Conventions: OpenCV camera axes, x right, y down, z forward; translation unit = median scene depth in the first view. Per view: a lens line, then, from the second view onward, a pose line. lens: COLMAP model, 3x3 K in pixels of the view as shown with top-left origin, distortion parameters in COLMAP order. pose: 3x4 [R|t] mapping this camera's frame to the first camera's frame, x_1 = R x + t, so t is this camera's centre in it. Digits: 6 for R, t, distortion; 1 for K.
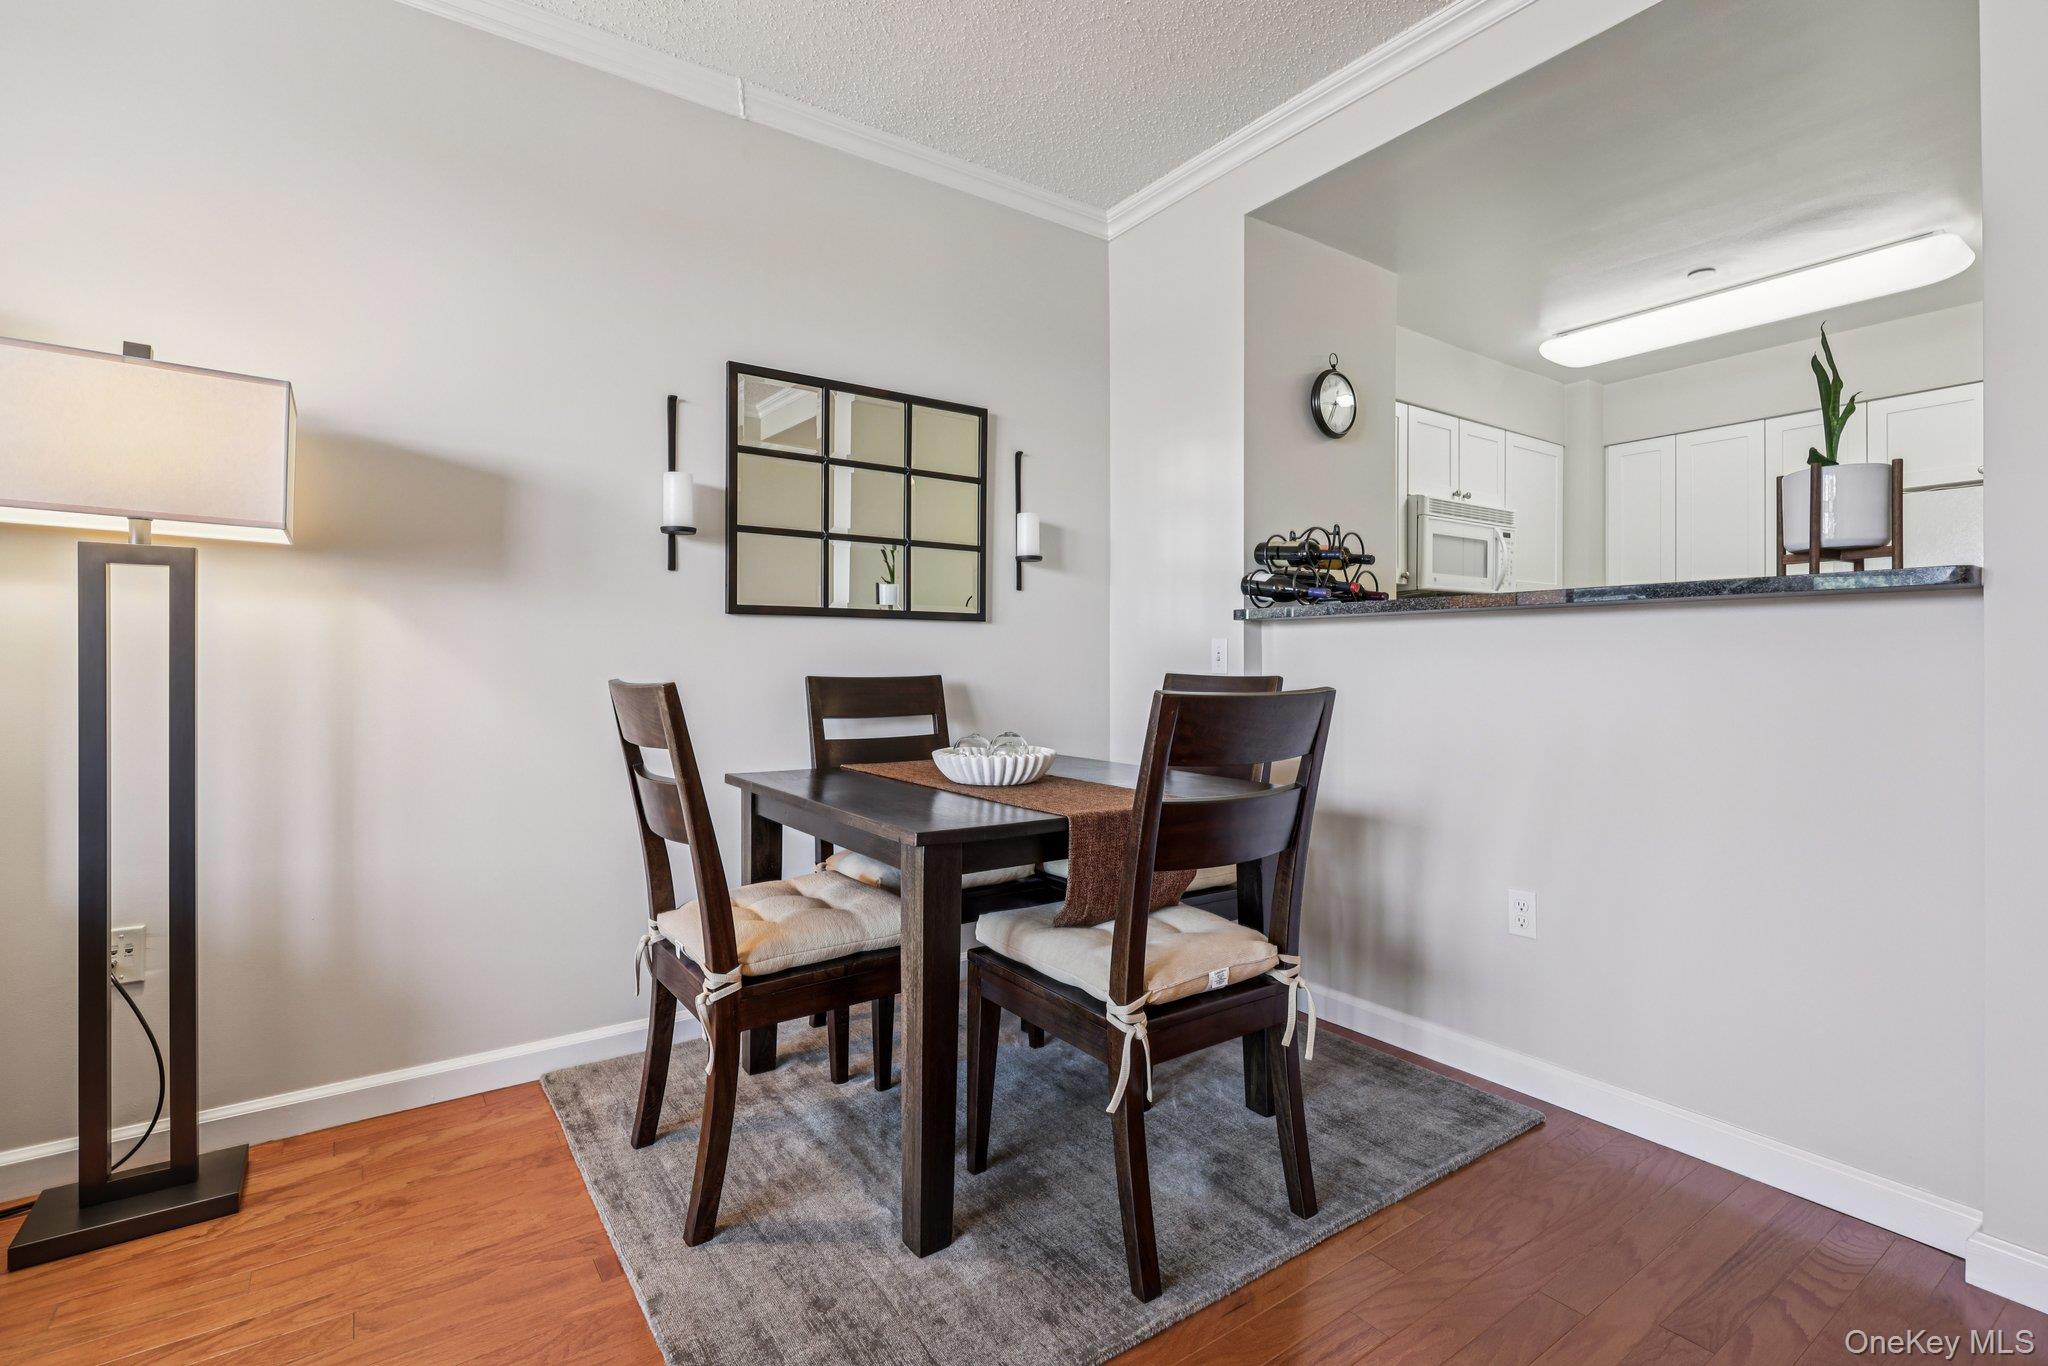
lens RADIAL K [[938.7, 0, 1021.8], [0, 938.7, 663.7], [0, 0, 1]] dist [-0.001397, -0.000126]
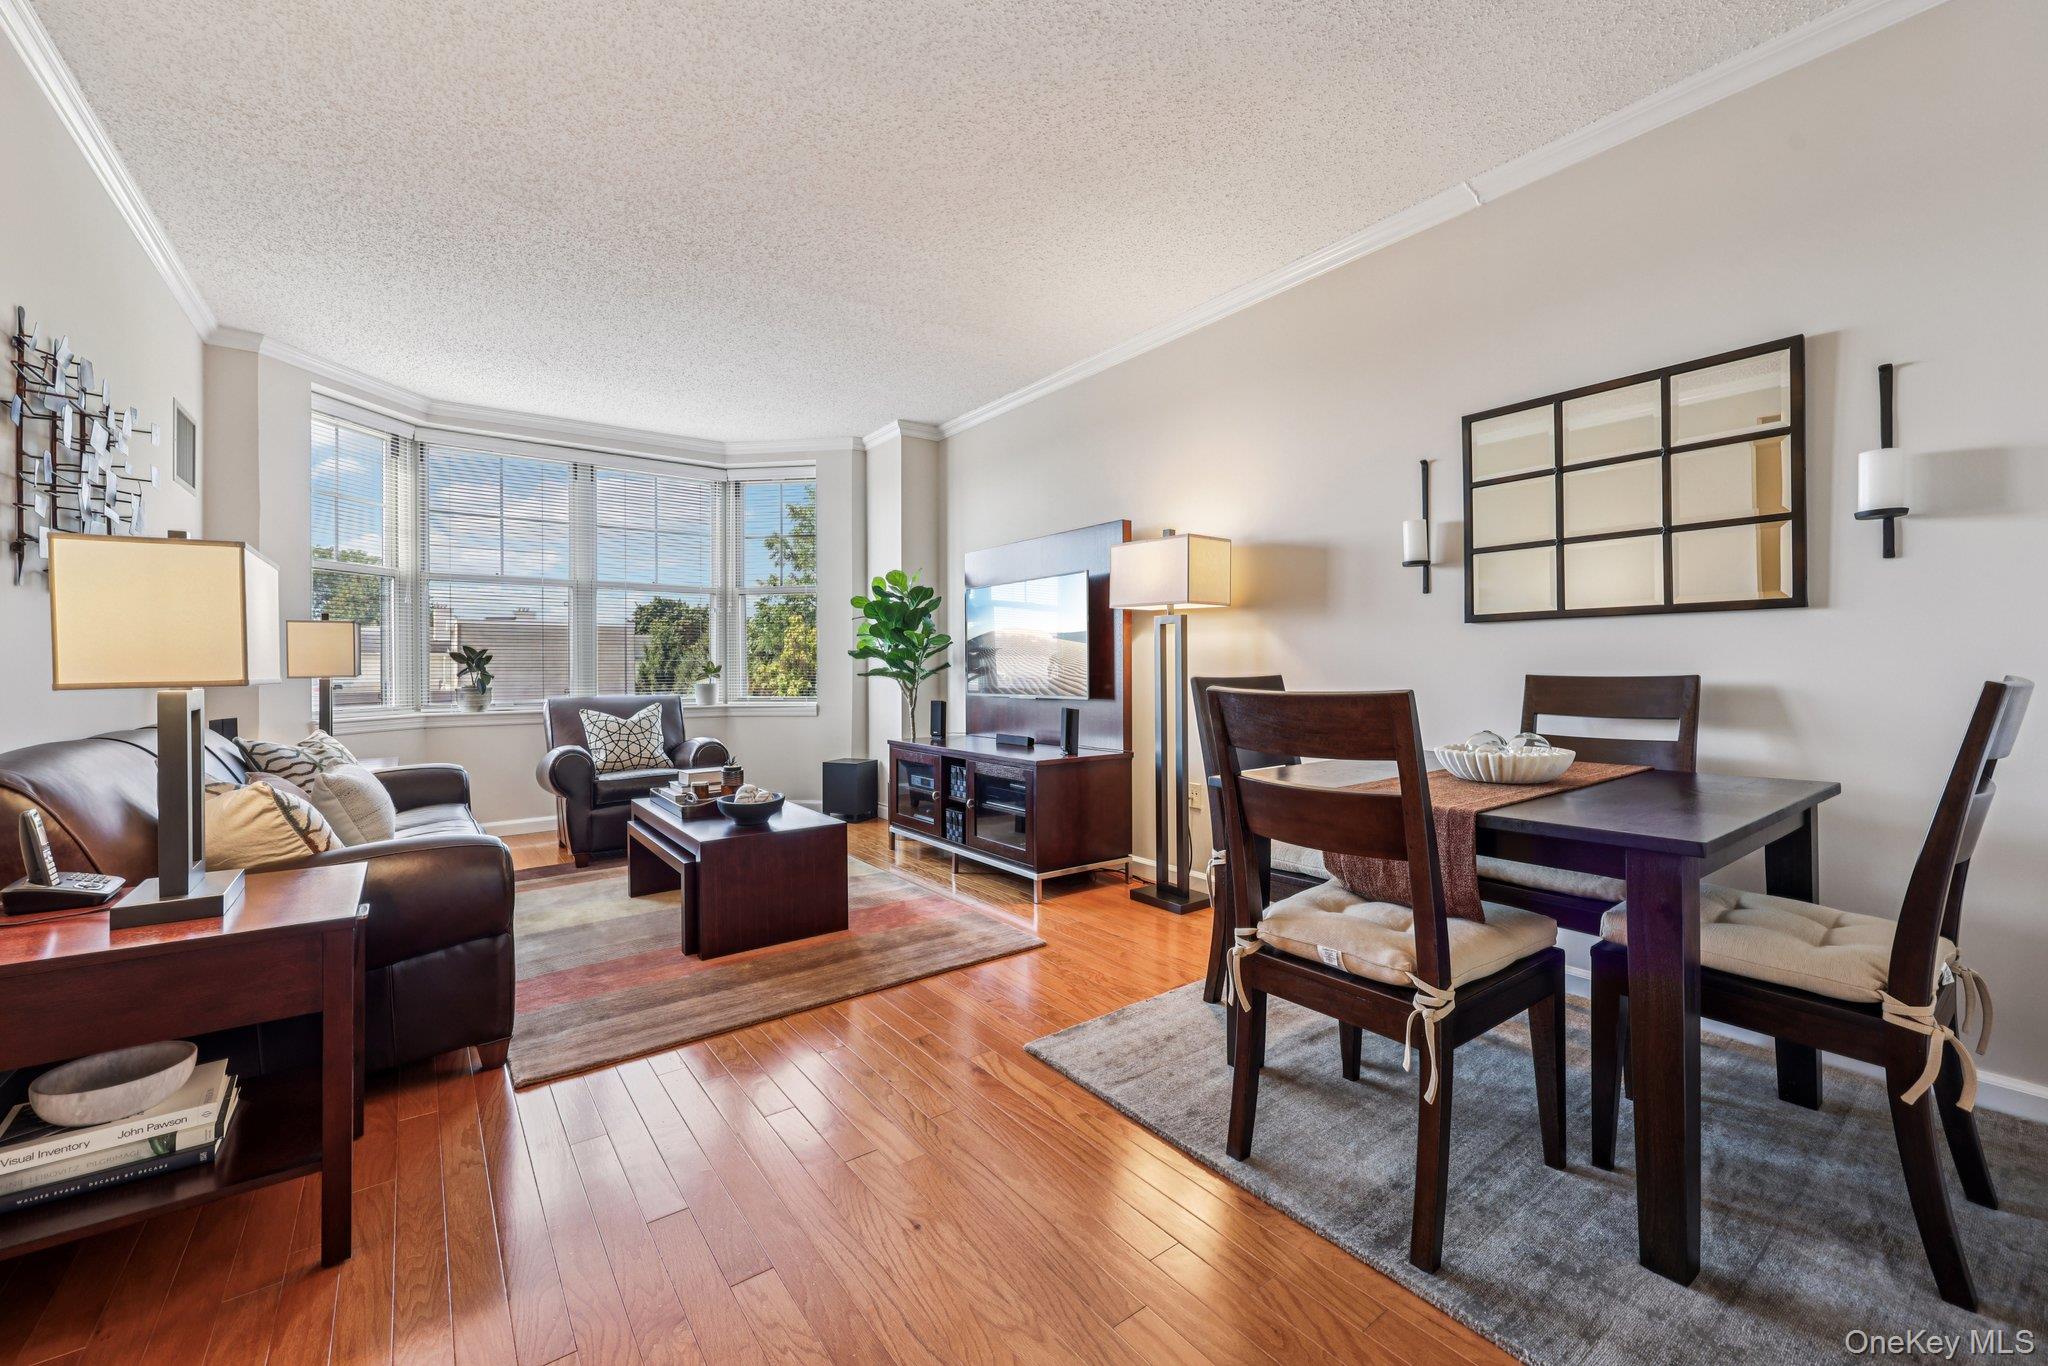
lens RADIAL K [[817.3, 0, 1029.8], [0, 817.3, 666.8], [0, 0, 1]] dist [-0.002190, -0.000406]
pose [[0.036805, -0.001773, -0.999321, 0.679589], [0.007092, 0.999974, -0.001513, 0.000751], [0.999297, -0.007032, 0.036816, 0.369888]]
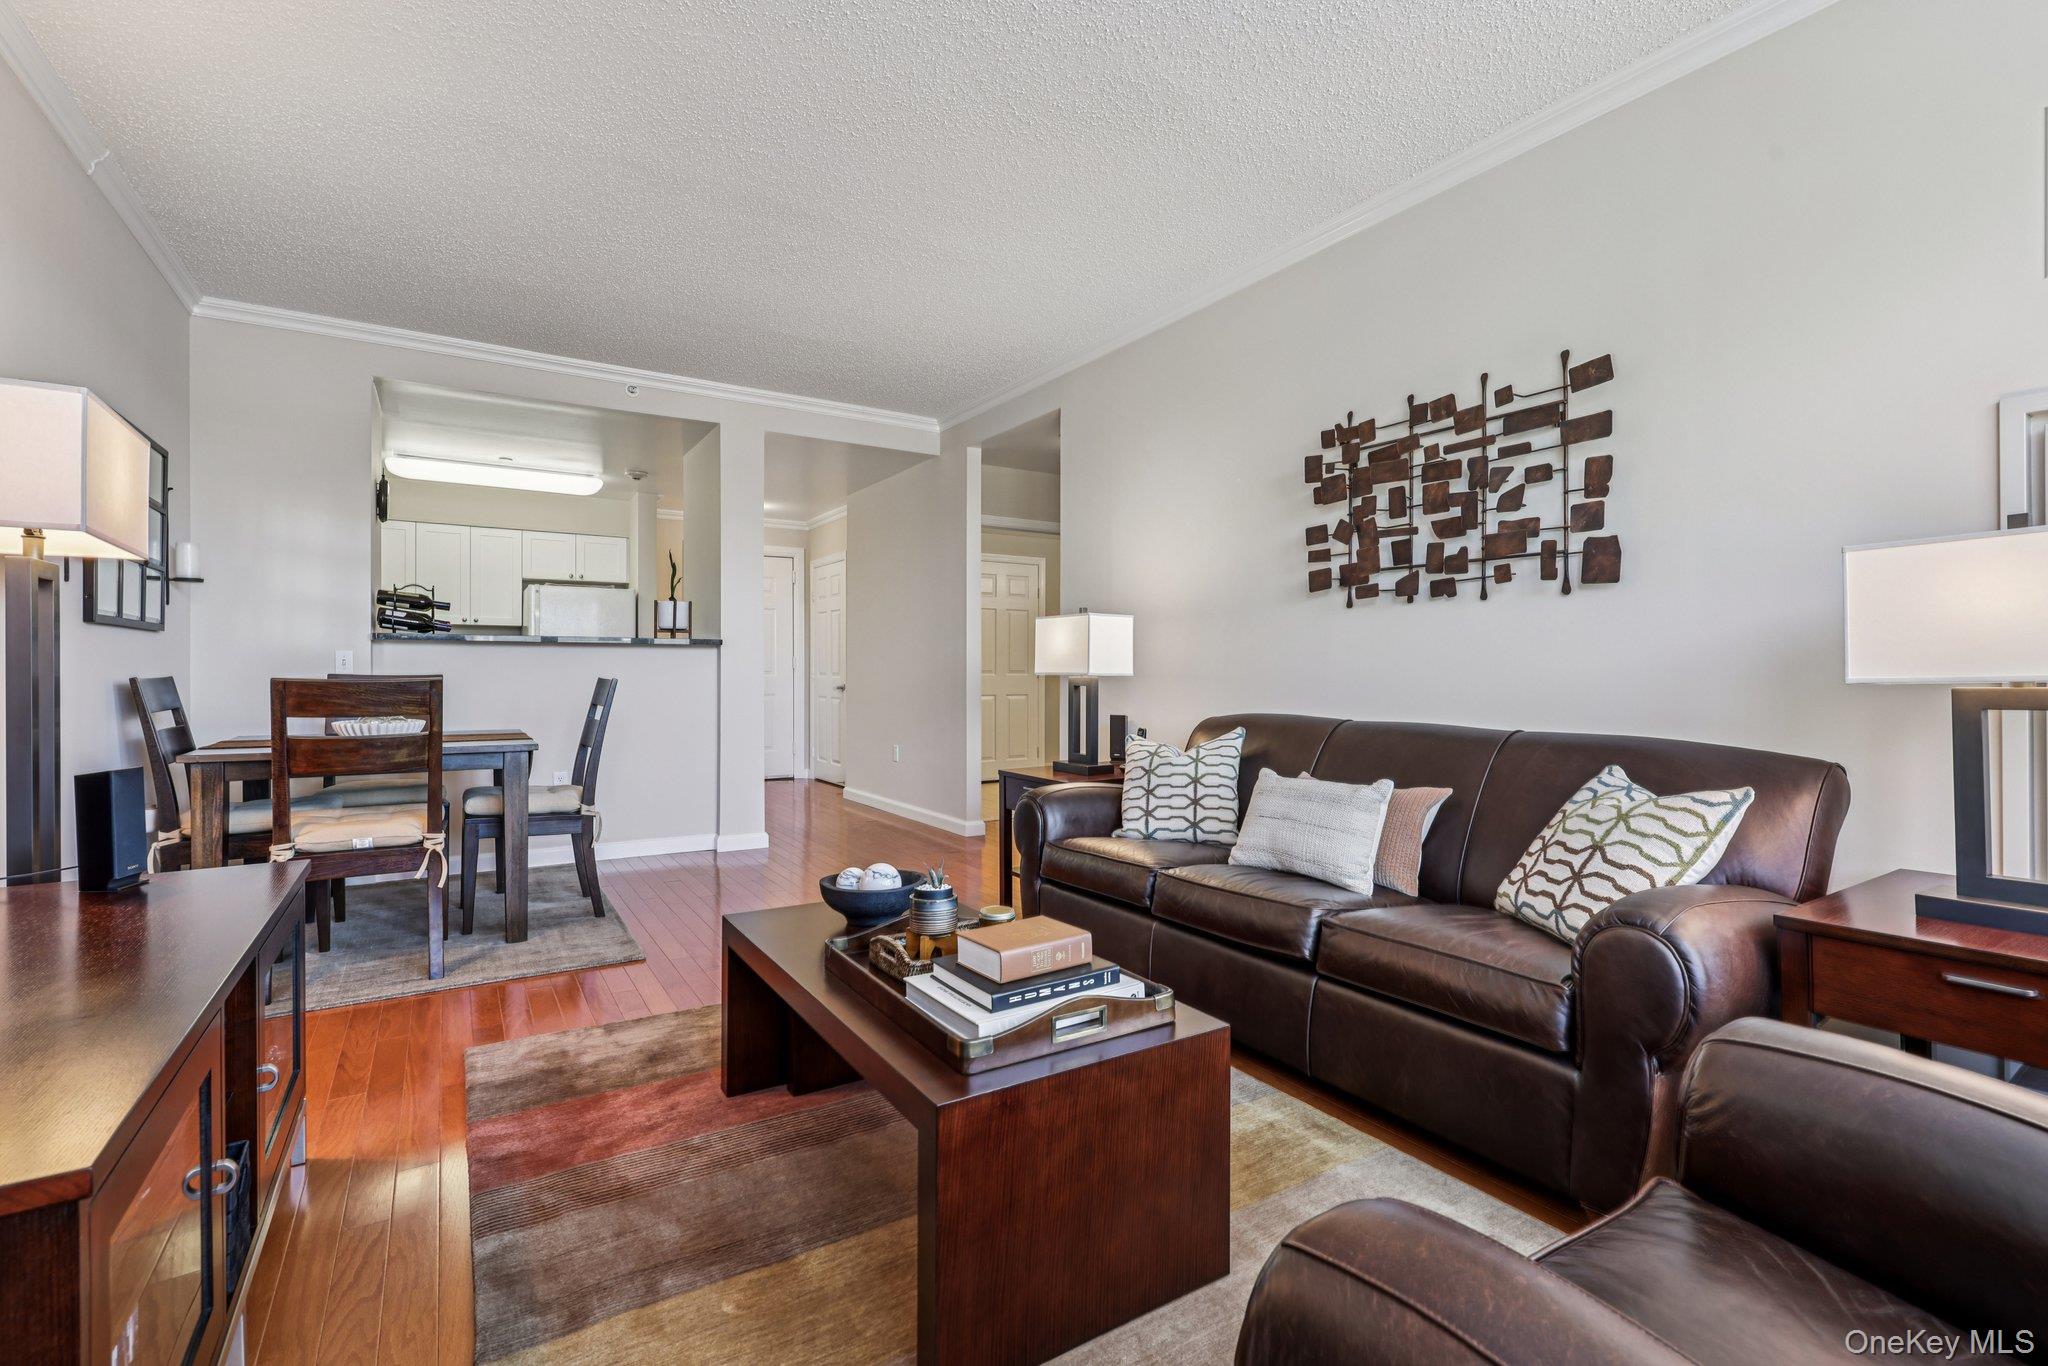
lens RADIAL K [[908.4, 0, 1012.8], [0, 908.4, 676.7], [0, 0, 1]] dist [0.002282, 0.000154]
pose [[0.055535, -0.008643, 0.998419, -1.244720], [-0.001319, 0.999961, 0.008729, 0.000300], [-0.998456, -0.001801, 0.055522, -0.140472]]
